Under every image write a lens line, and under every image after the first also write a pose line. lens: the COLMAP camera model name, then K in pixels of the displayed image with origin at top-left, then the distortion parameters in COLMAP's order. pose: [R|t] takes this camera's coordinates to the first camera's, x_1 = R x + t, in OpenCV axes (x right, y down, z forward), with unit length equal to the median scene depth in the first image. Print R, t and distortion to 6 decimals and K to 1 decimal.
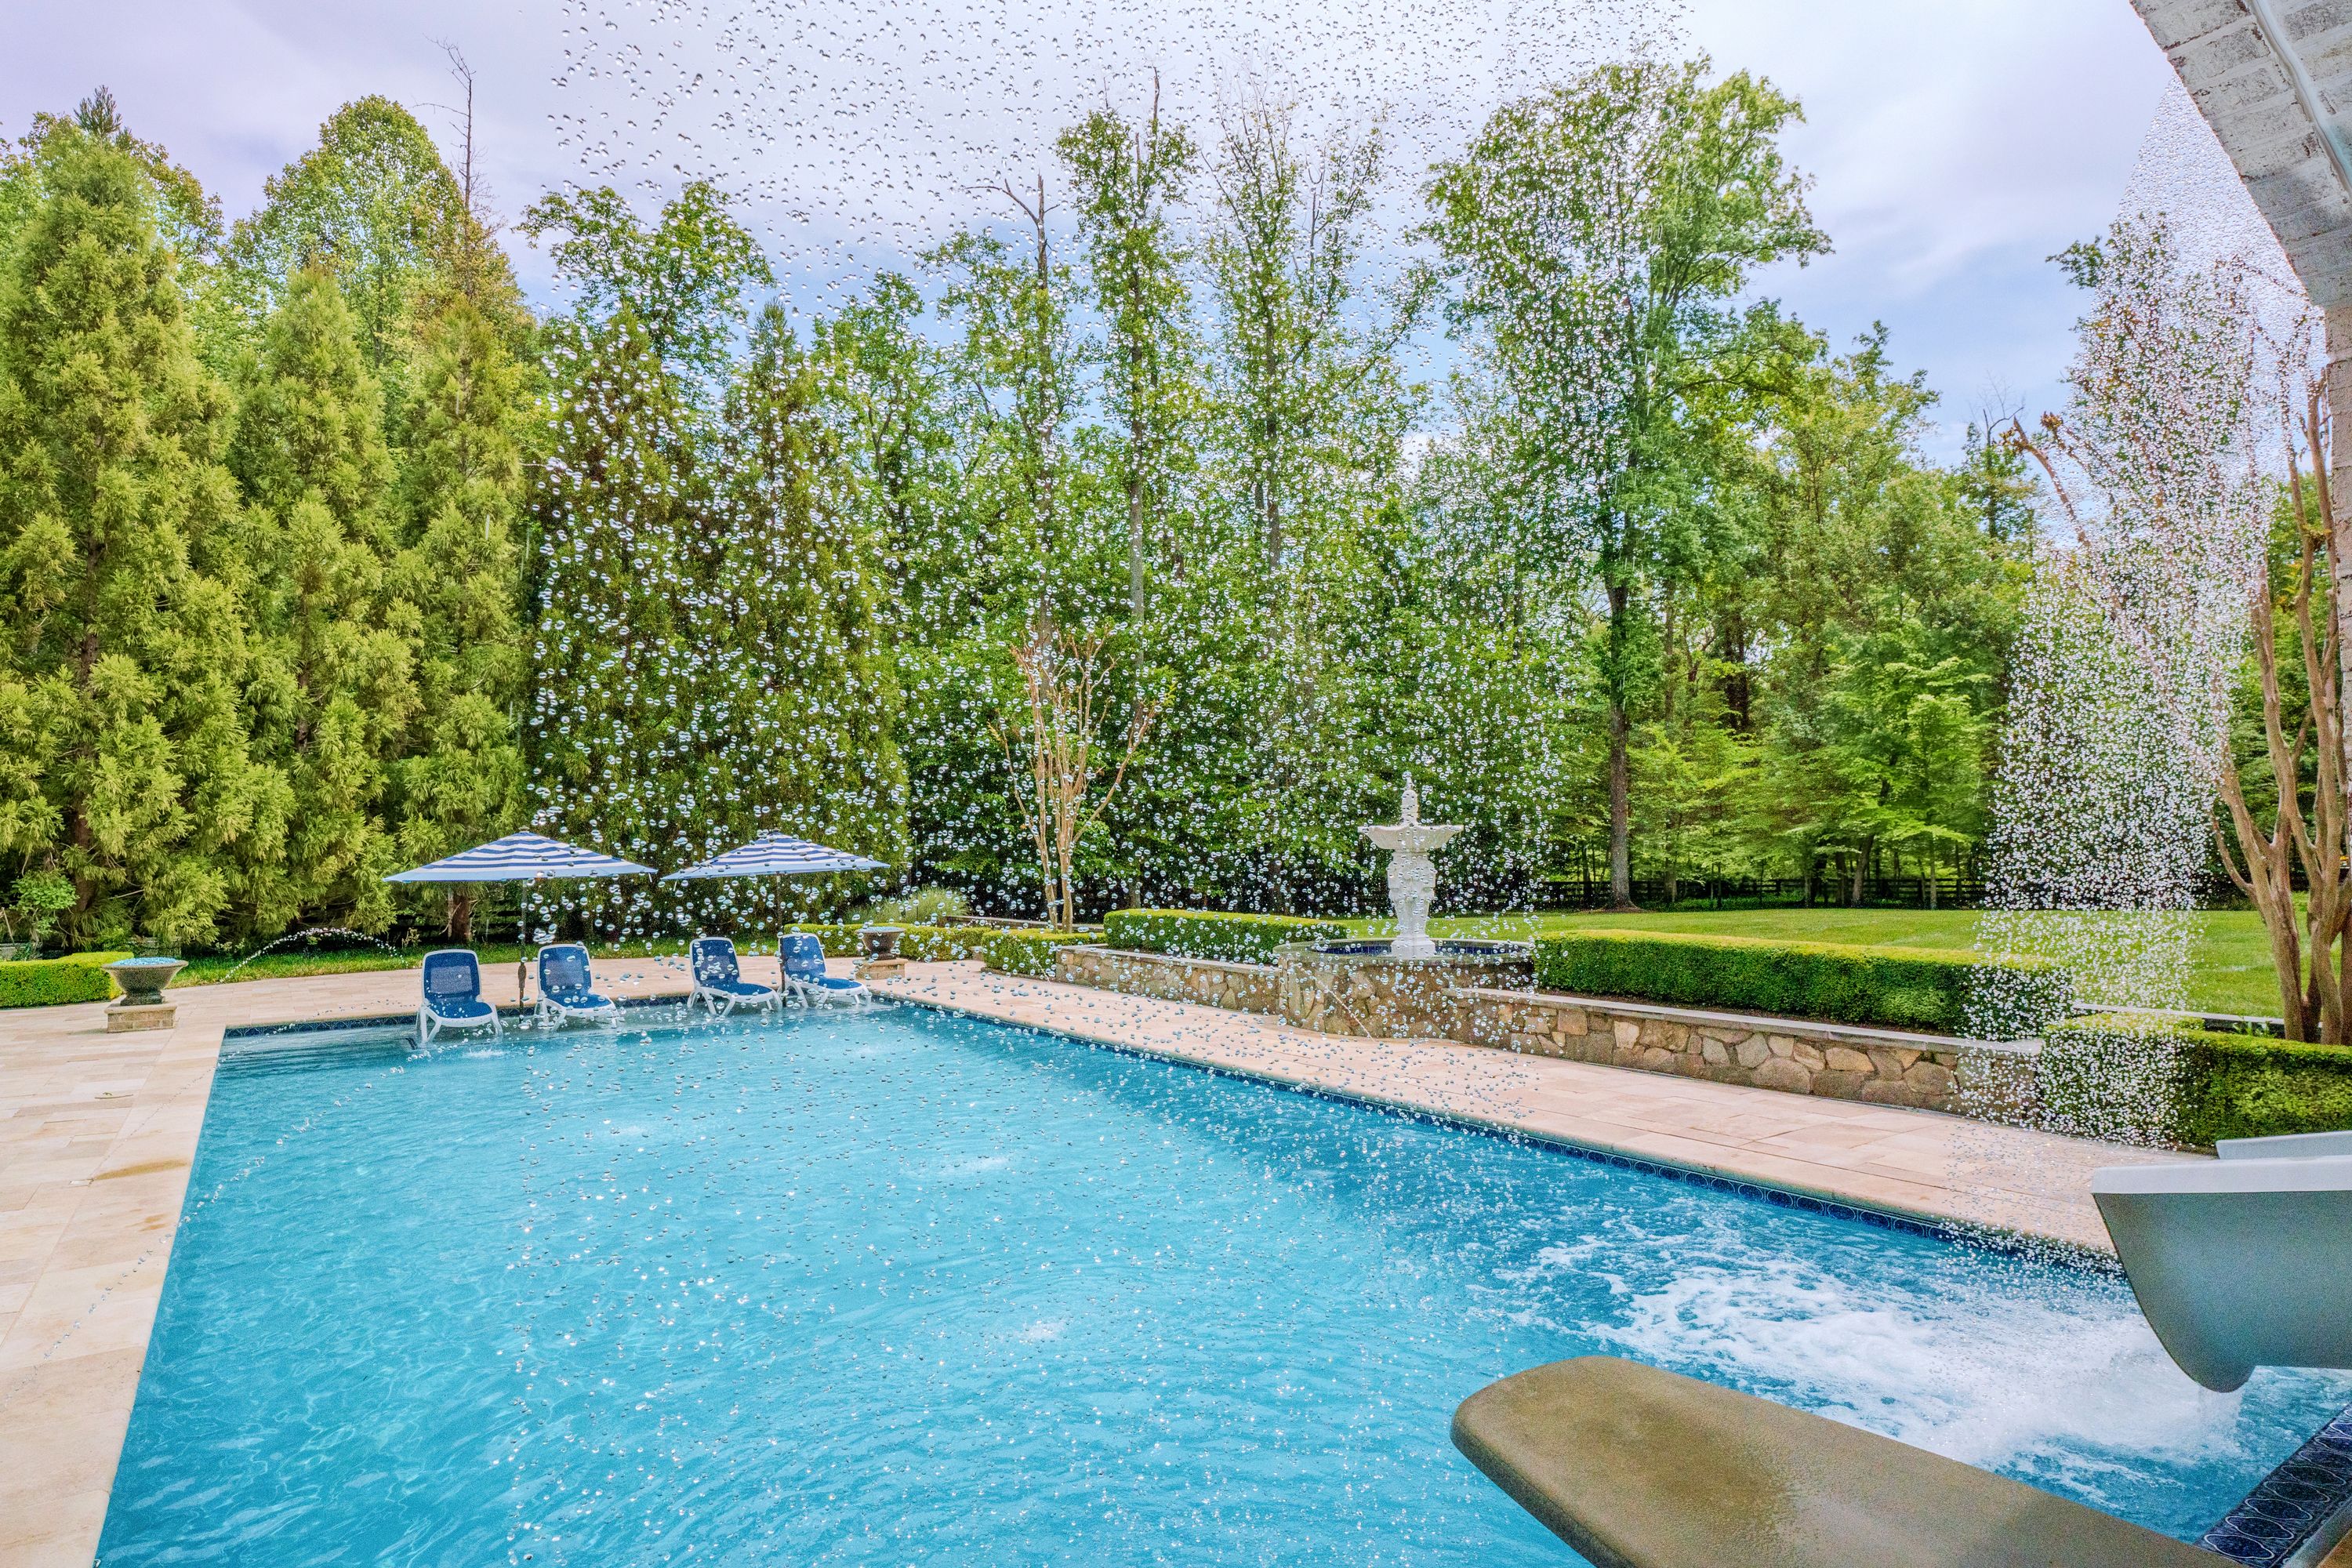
lens RADIAL K [[1278.2, 0, 1205.4], [0, 1278.2, 823.4], [0, 0, 1]] dist [0.000116, 0.001361]
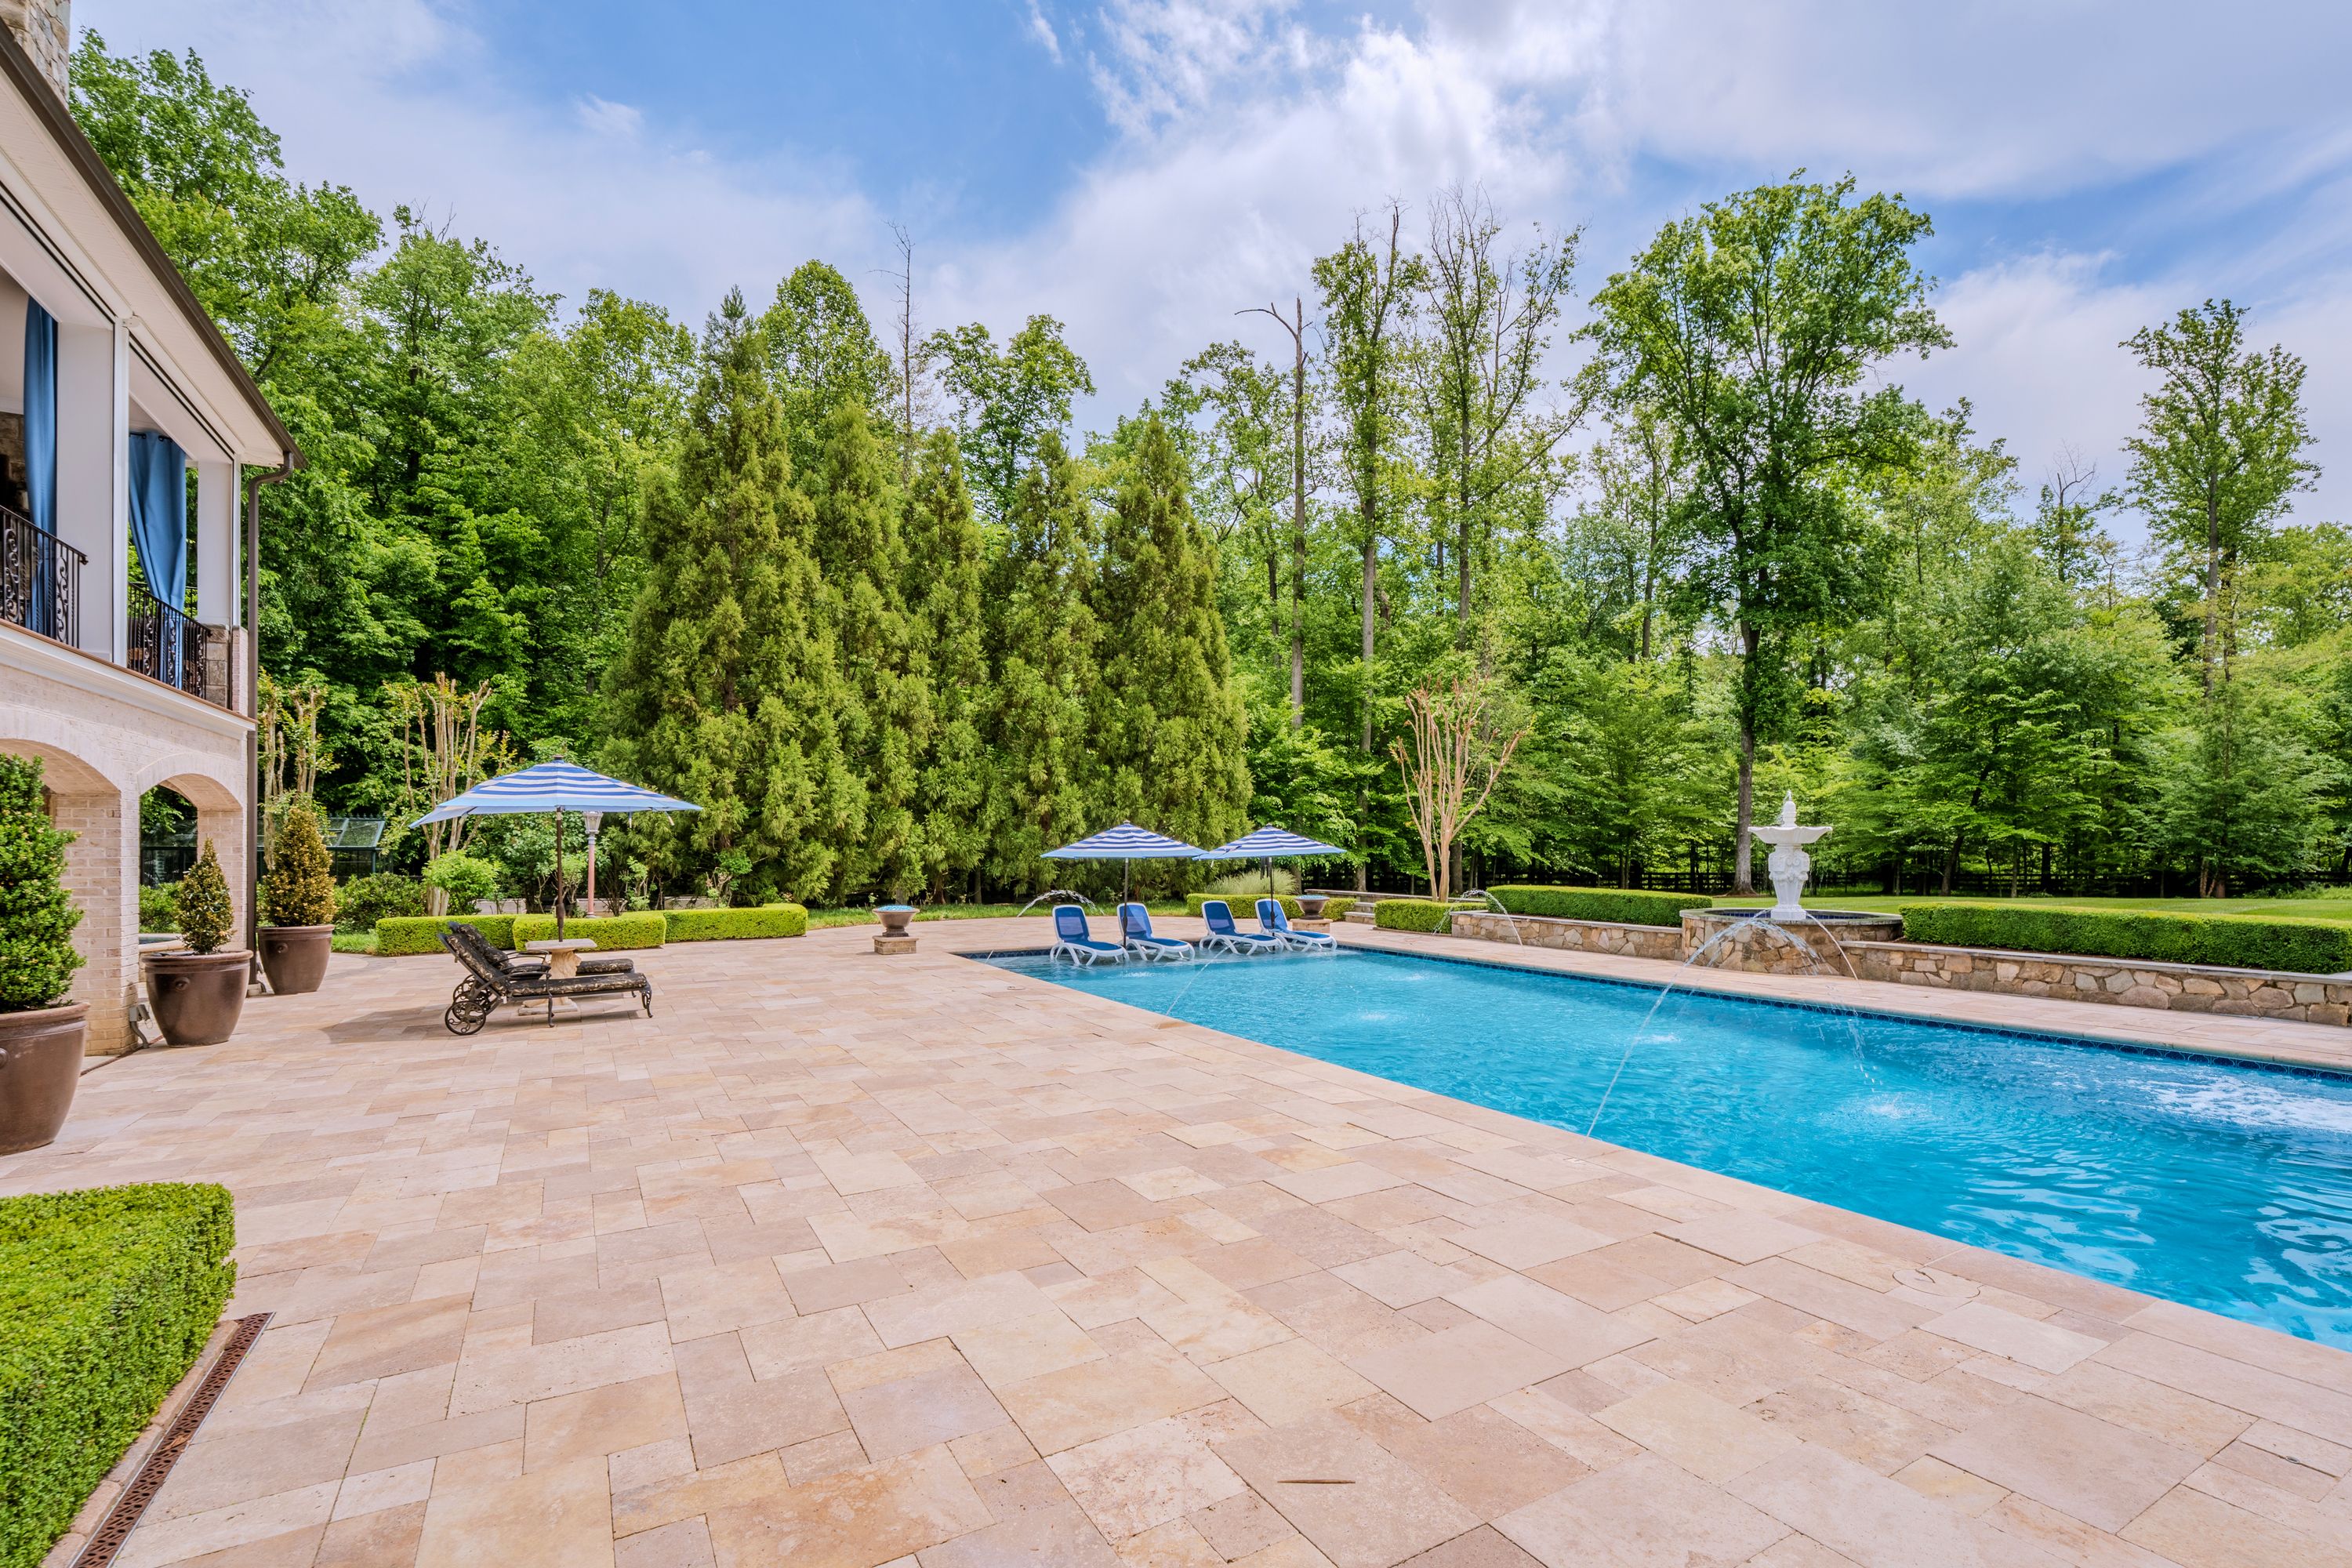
lens RADIAL K [[1070.6, 0, 1206.1], [0, 1070.6, 881.2], [0, 0, 1]] dist [-0.018064, -0.000110]
pose [[0.996298, 0.014747, -0.084688, -0.140105], [-0.009921, 0.998318, 0.057120, 0.000660], [0.085388, -0.056068, 0.994769, -0.080399]]
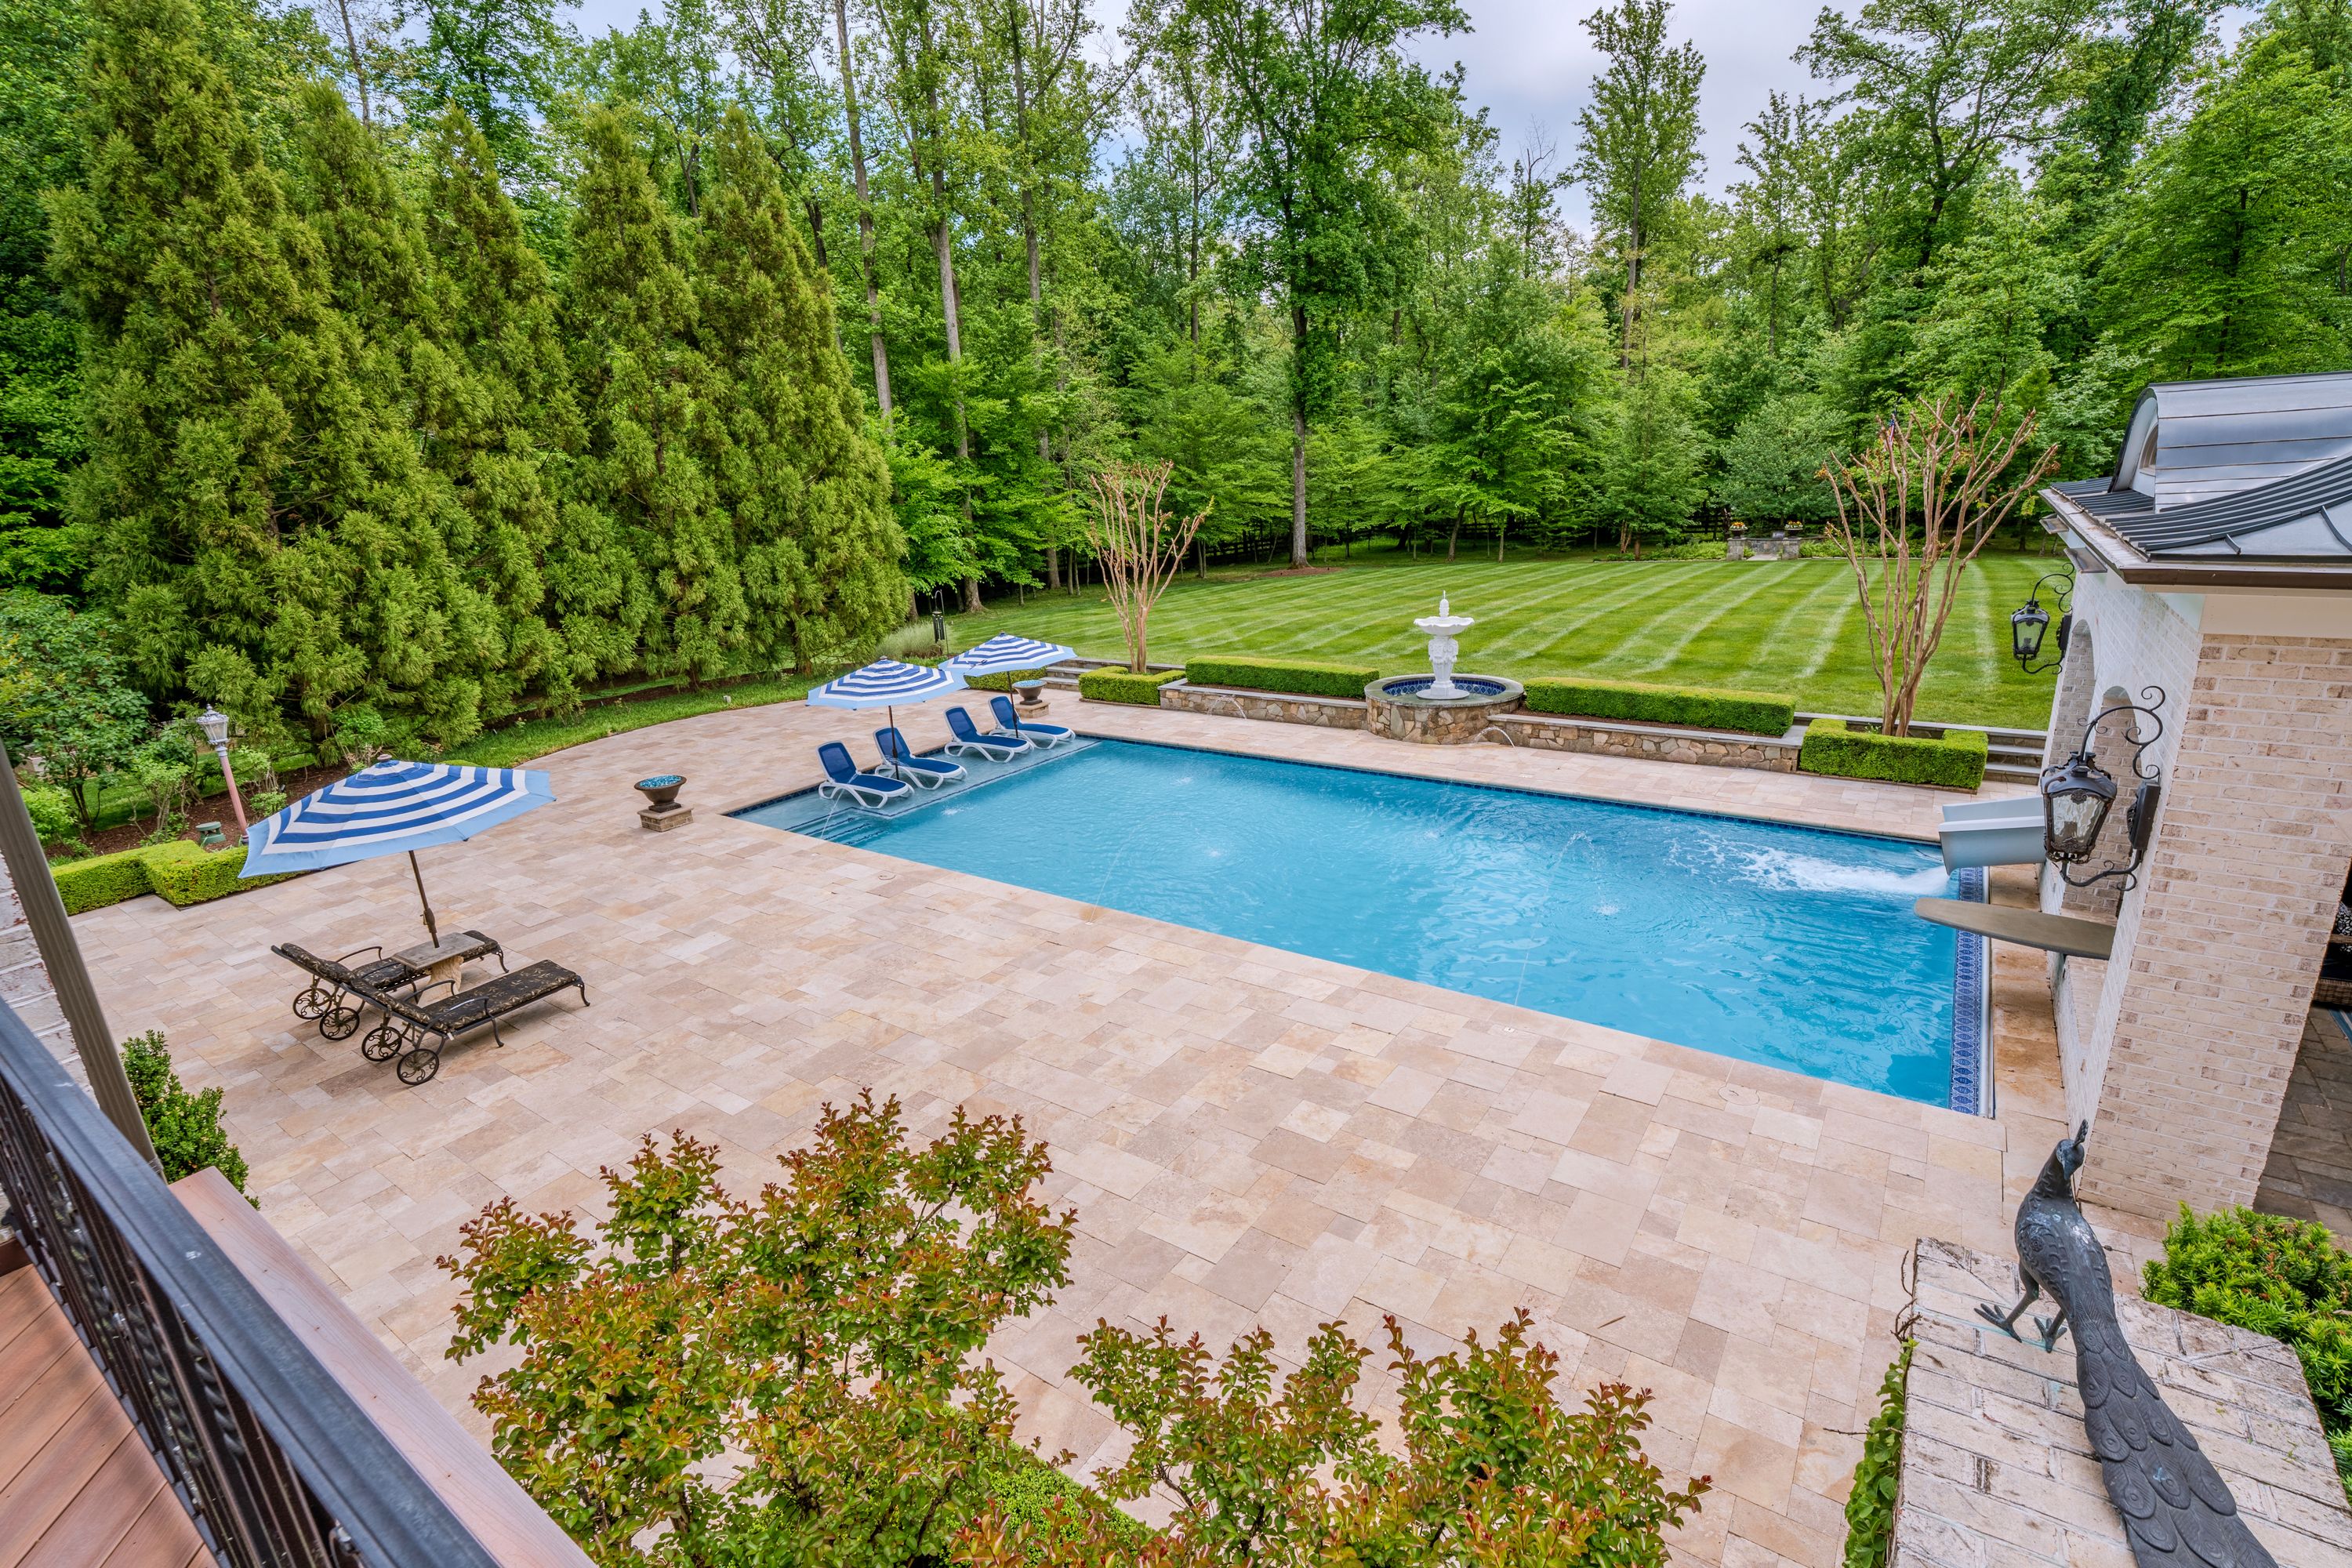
lens RADIAL K [[1081.6, 0, 1194.7], [0, 1081.6, 820.6], [0, 0, 1]] dist [-0.016664, 0.001579]
pose [[0.940860, -0.134754, 0.310845, -0.249570], [0.025667, 0.943210, 0.331203, -0.089802], [-0.337823, -0.303637, 0.890887, -0.111679]]
